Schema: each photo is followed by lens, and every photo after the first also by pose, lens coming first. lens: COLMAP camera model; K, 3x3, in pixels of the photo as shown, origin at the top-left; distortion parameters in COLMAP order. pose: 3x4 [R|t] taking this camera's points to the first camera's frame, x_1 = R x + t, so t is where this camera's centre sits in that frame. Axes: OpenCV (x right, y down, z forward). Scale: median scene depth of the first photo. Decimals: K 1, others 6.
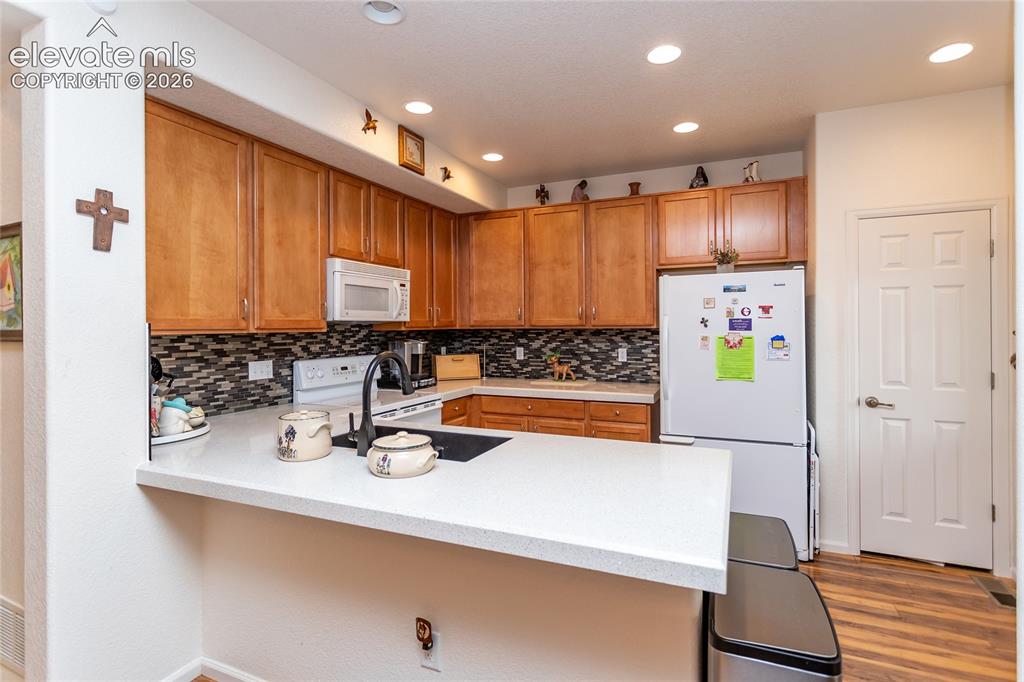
lens RADIAL K [[498.8, 0, 519.6], [0, 498.8, 321.5], [0, 0, 1]] dist [-0.000431, 0.002250]
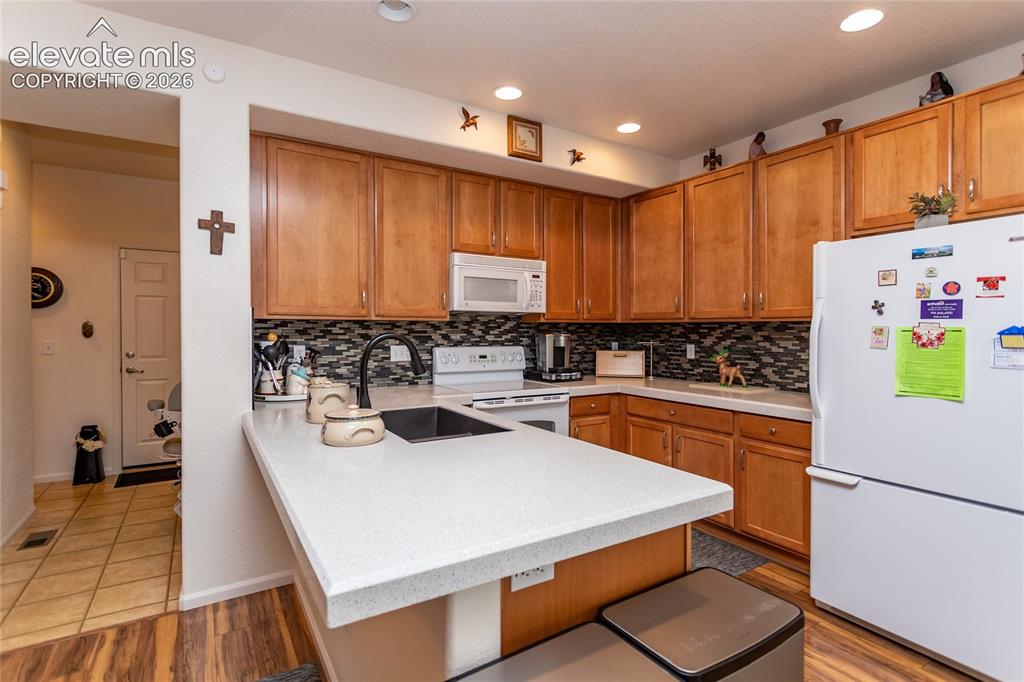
lens RADIAL K [[498.8, 0, 508.5], [0, 498.8, 331.8], [0, 0, 1]] dist [-0.000431, 0.002250]
pose [[0.822392, 0.013203, -0.568769, 0.335529], [-0.004693, 0.999854, 0.016425, 0.025351], [0.568902, -0.010839, 0.822334, 0.169256]]
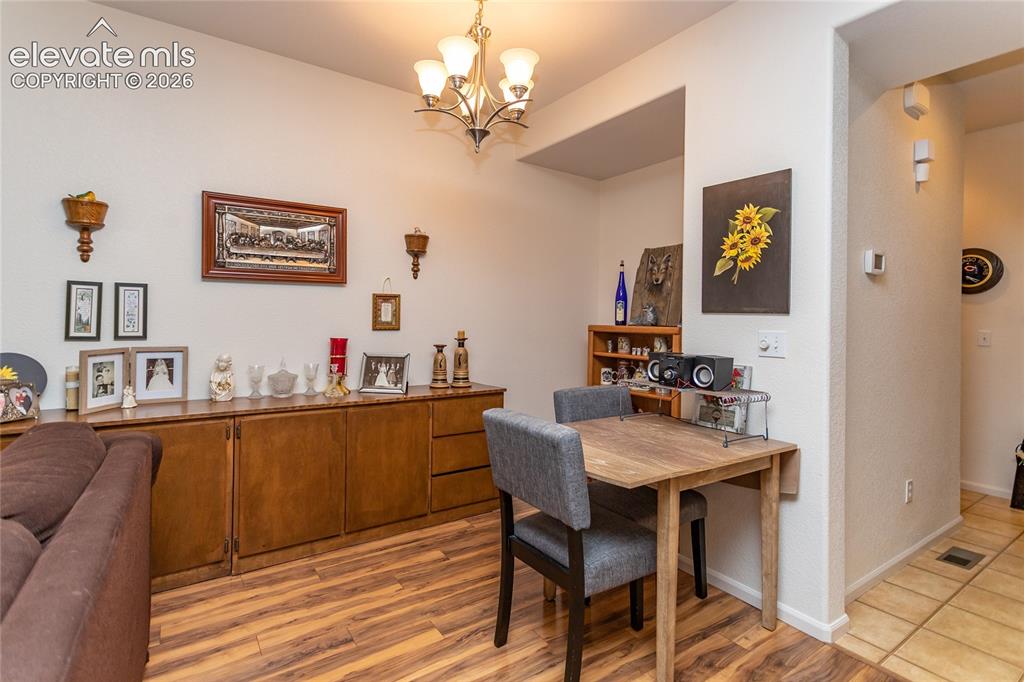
lens RADIAL K [[498.8, 0, 508.1], [0, 498.8, 320.4], [0, 0, 1]] dist [-0.000431, 0.002250]
pose [[-0.530880, -0.002800, -0.847442, 0.149790], [-0.006447, 0.999979, 0.000735, 0.056402], [0.847422, 0.005853, -0.530887, 0.243689]]
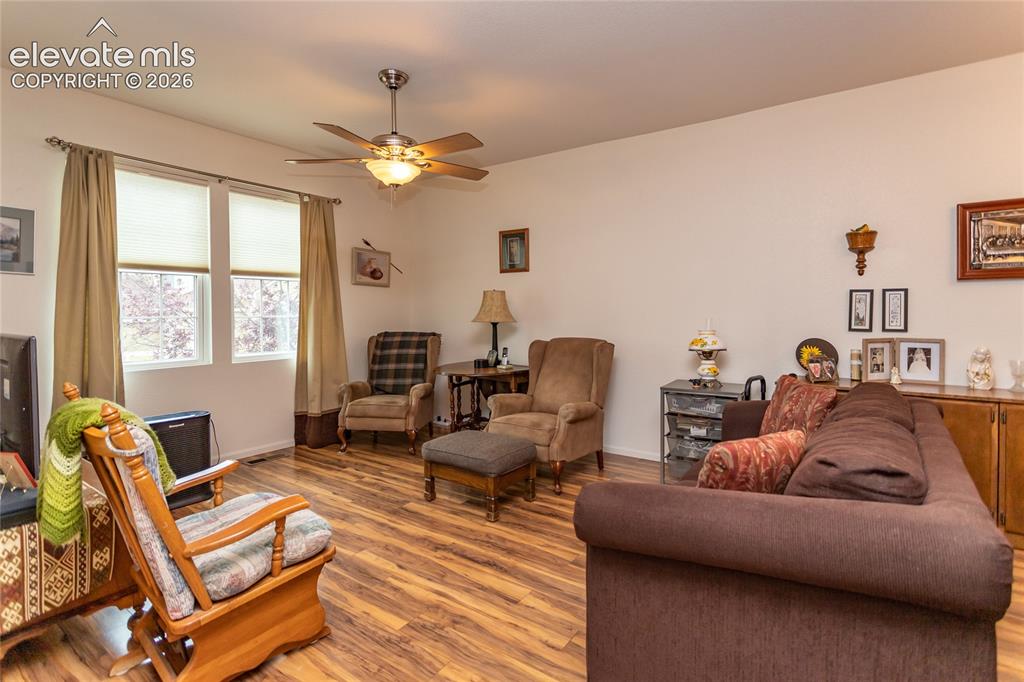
lens RADIAL K [[498.8, 0, 510.8], [0, 498.8, 316.7], [0, 0, 1]] dist [-0.000431, 0.002250]
pose [[-0.981989, 0.004103, 0.188893, 0.372903], [0.005491, 0.999962, 0.006824, 0.048824], [-0.188858, 0.007739, -0.981974, 0.469722]]
